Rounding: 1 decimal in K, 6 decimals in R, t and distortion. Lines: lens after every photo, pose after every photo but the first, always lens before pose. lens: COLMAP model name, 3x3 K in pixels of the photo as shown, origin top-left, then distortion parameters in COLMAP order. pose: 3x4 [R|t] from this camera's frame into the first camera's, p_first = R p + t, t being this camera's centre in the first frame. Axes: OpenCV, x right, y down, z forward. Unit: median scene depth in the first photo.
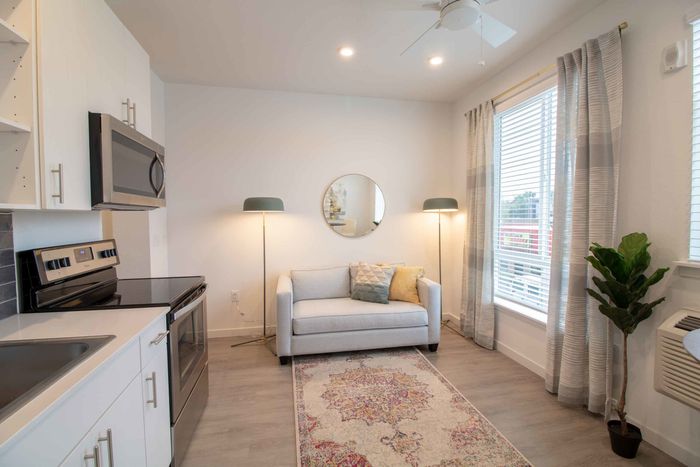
lens RADIAL K [[331.1, 0, 357.4], [0, 331.1, 232.0], [0, 0, 1]] dist [-0.020299, -0.001026]
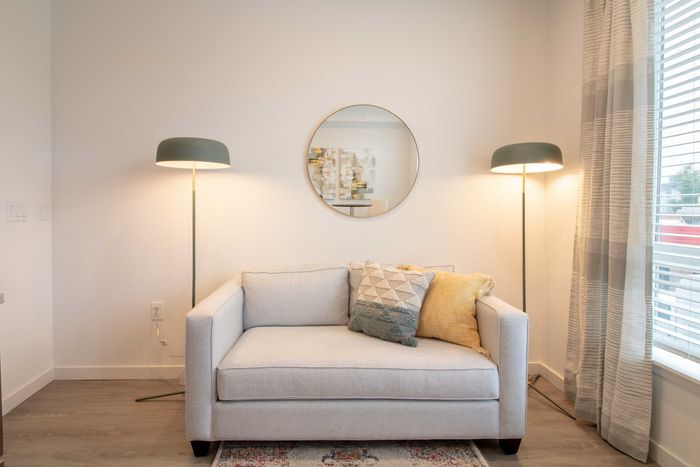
lens RADIAL K [[370.9, 0, 347.1], [0, 370.9, 220.7], [0, 0, 1]] dist [-0.004982, -0.003215]
pose [[0.984042, 0.014634, -0.177333, 0.085642], [-0.018144, 0.999670, -0.018188, 0.038192], [0.177008, 0.021116, 0.983983, 0.413956]]
